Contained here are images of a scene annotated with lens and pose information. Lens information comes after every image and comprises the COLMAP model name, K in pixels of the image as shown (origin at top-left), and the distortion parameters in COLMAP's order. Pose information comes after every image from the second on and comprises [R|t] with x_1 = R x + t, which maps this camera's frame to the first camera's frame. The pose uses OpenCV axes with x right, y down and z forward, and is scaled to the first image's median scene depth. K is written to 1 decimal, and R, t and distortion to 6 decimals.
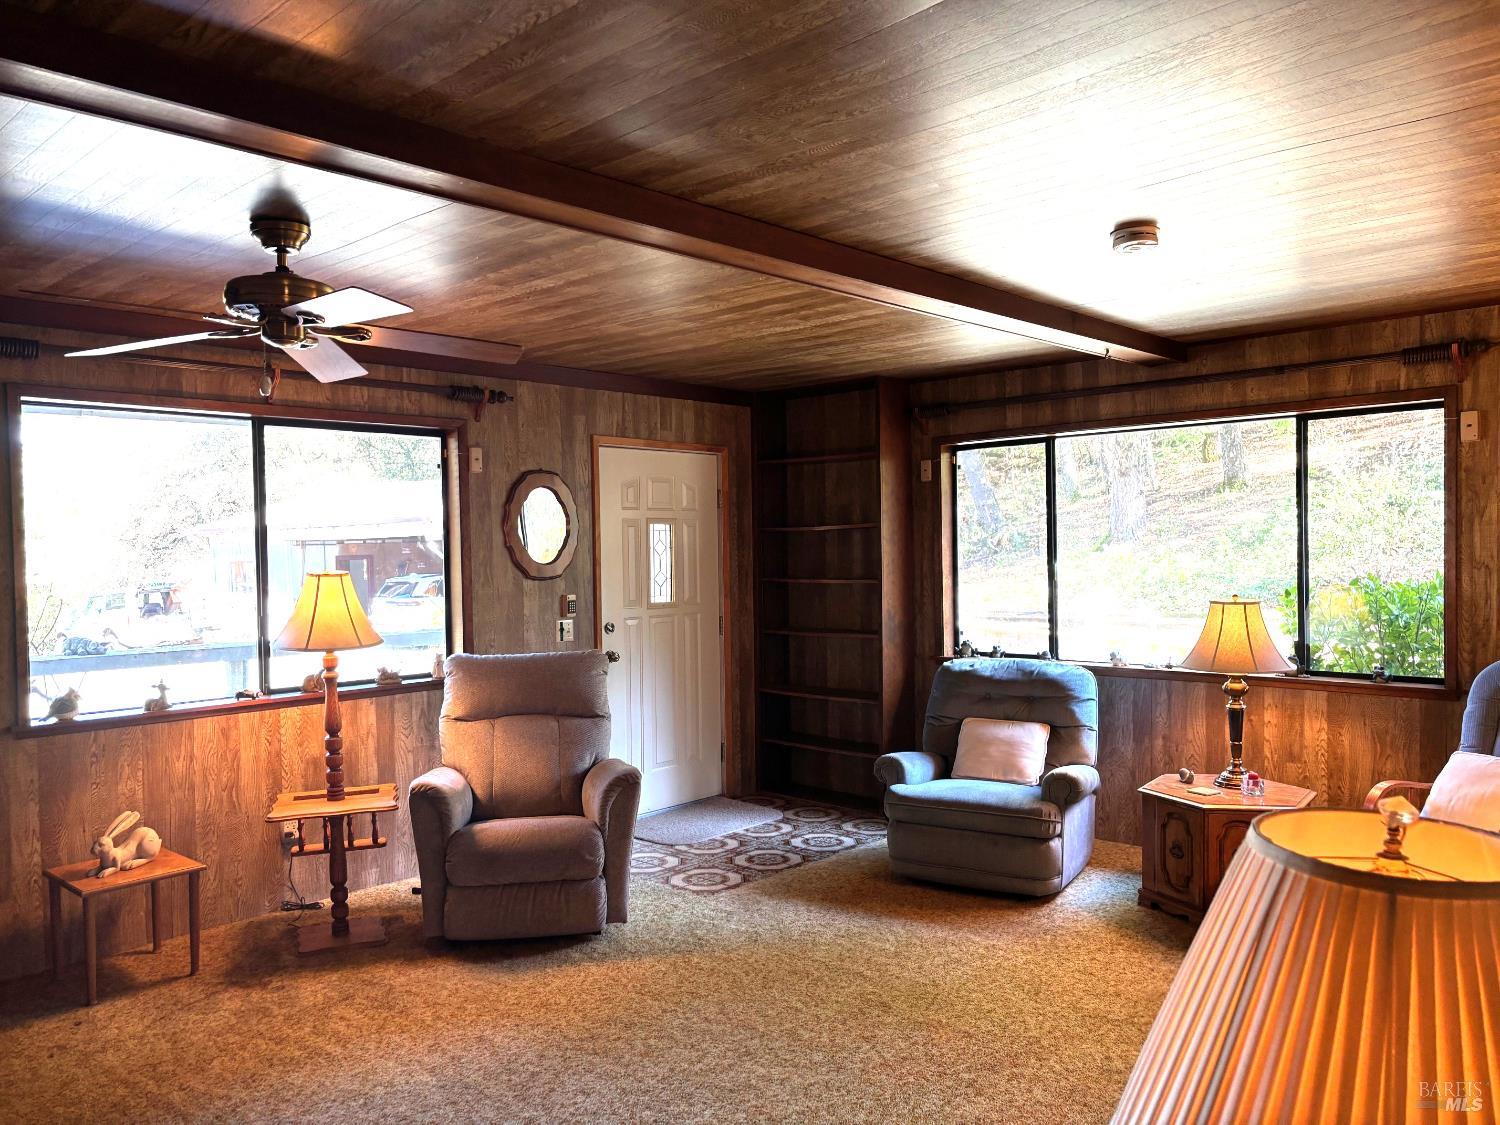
lens RADIAL K [[1118.4, 0, 744.7], [0, 1118.4, 584.0], [0, 0, 1]] dist [0.037615, -0.037673]
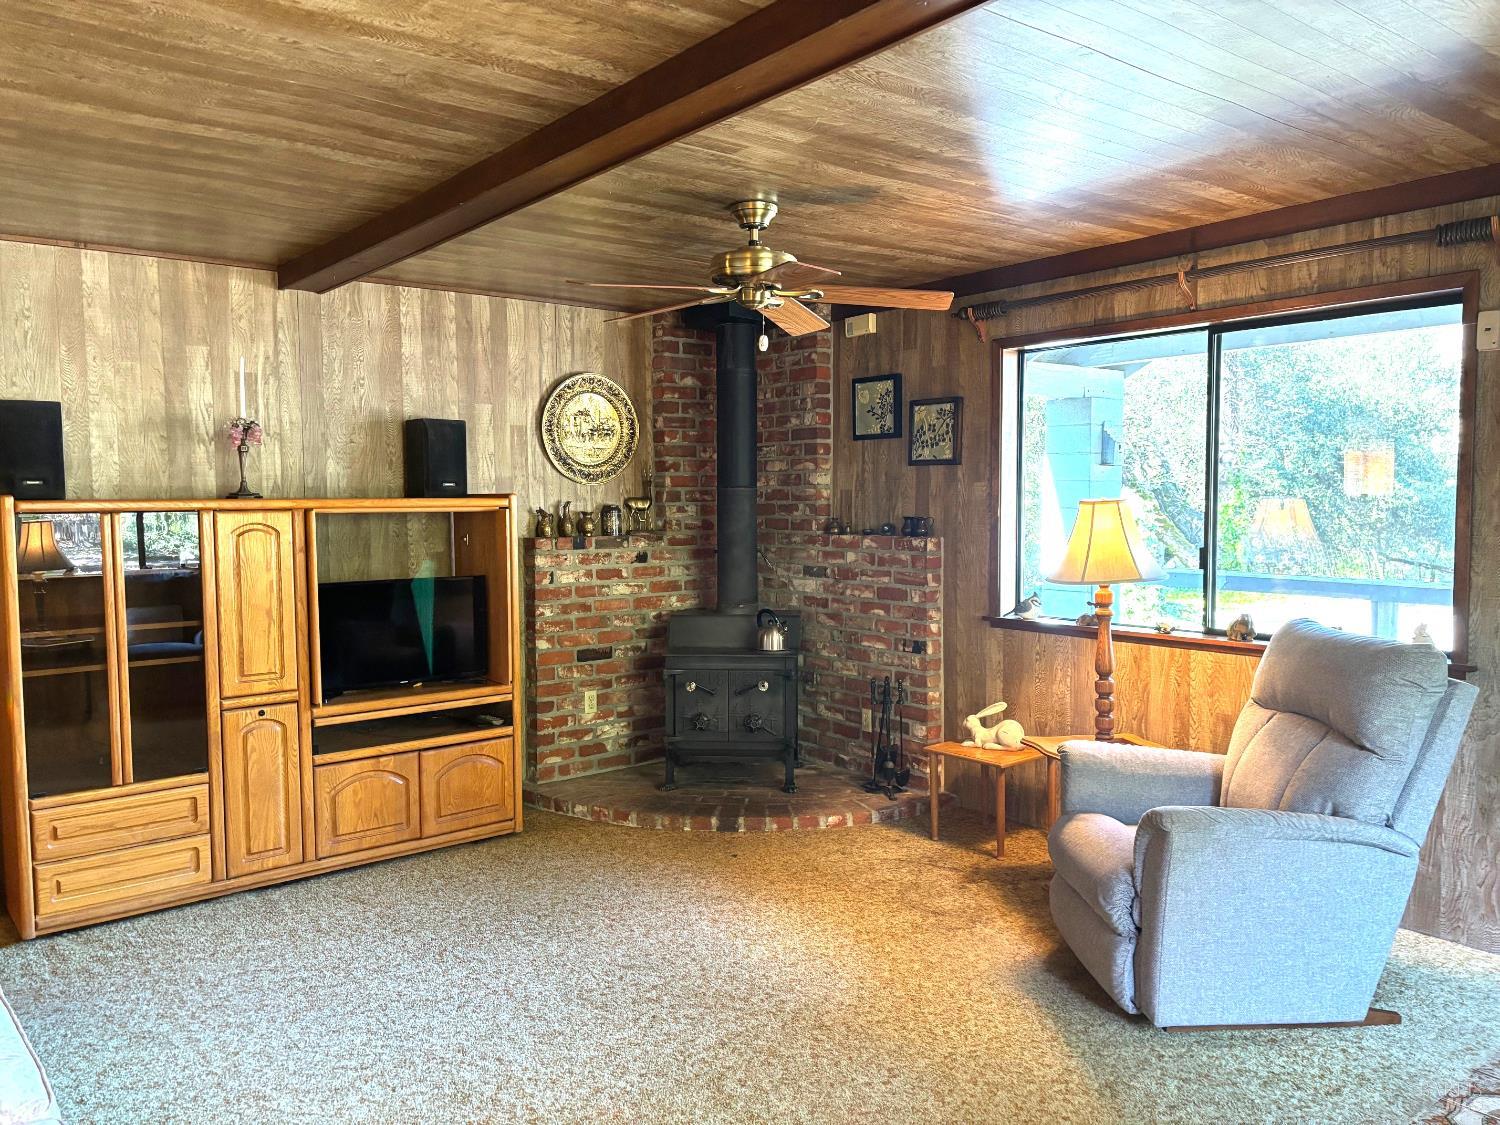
lens RADIAL K [[1120.8, 0, 748.3], [0, 1120.8, 579.5], [0, 0, 1]] dist [0.040125, -0.042305]
pose [[-0.137561, 0.095037, -0.985923, 0.536563], [-0.021320, 0.994872, 0.098874, -0.028437], [0.990264, 0.034622, -0.134830, 0.779027]]
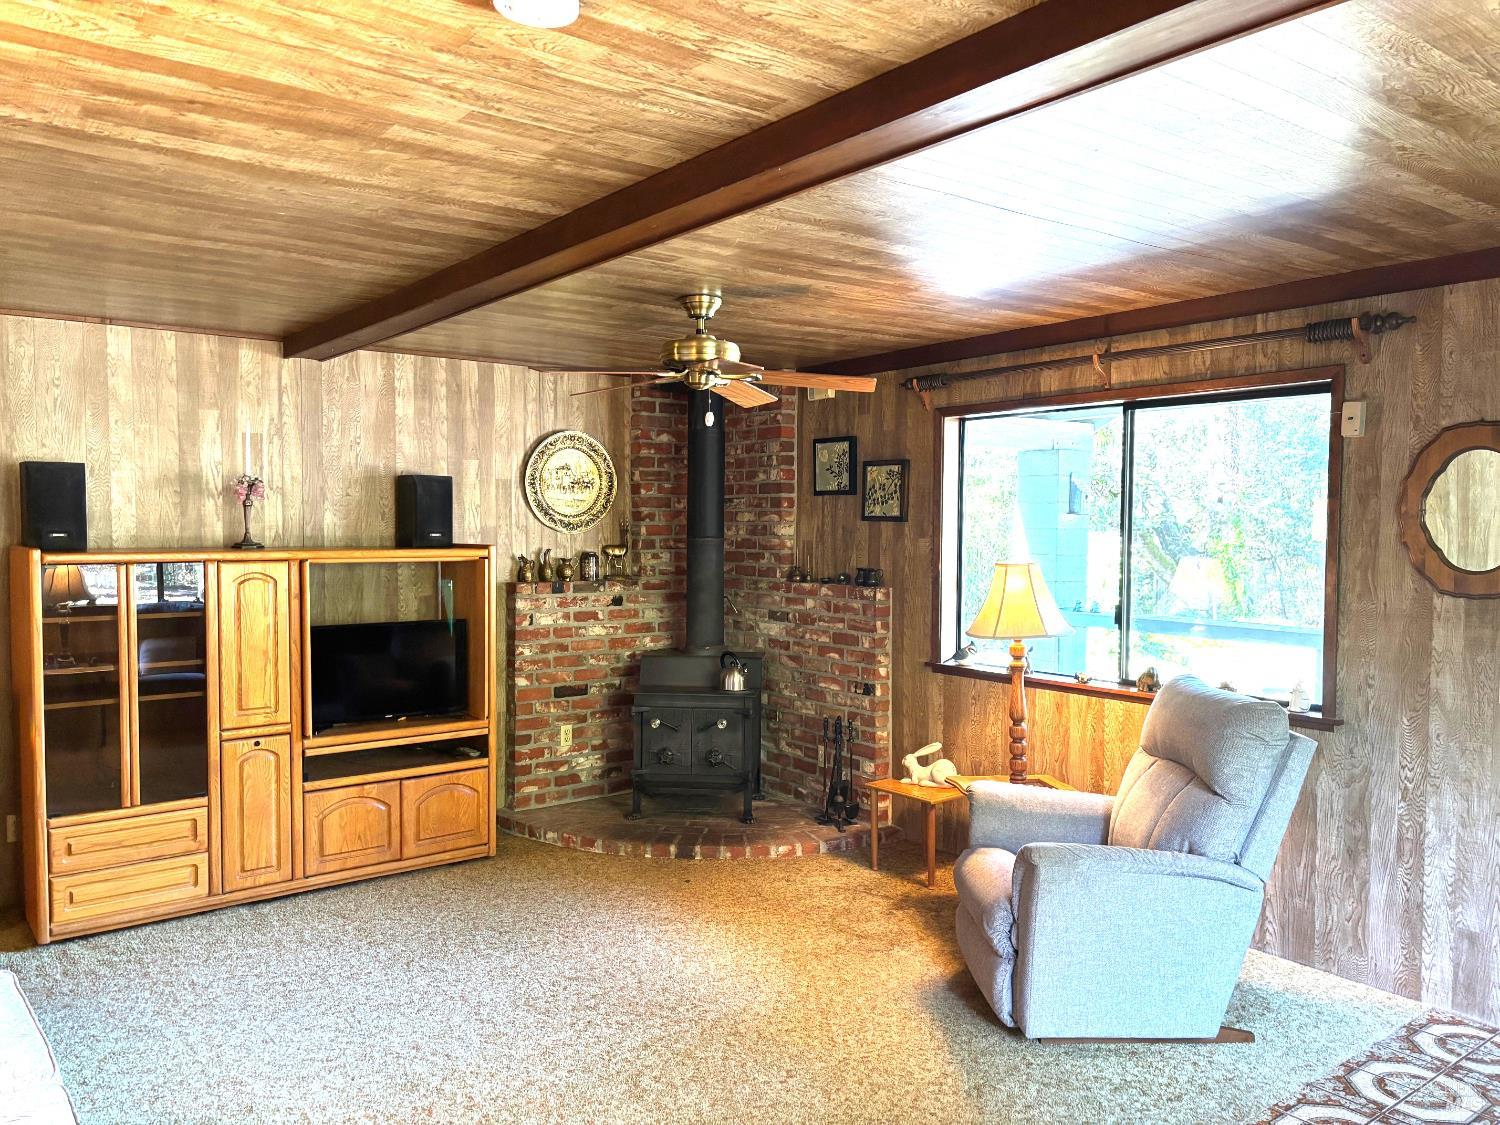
lens RADIAL K [[1118.4, 0, 744.7], [0, 1118.4, 584.0], [0, 0, 1]] dist [0.037615, -0.037673]
pose [[-0.157408, 0.073022, -0.984830, 0.613671], [-0.033013, 0.996316, 0.079150, -0.058378], [0.986982, 0.044972, -0.154418, 0.848929]]
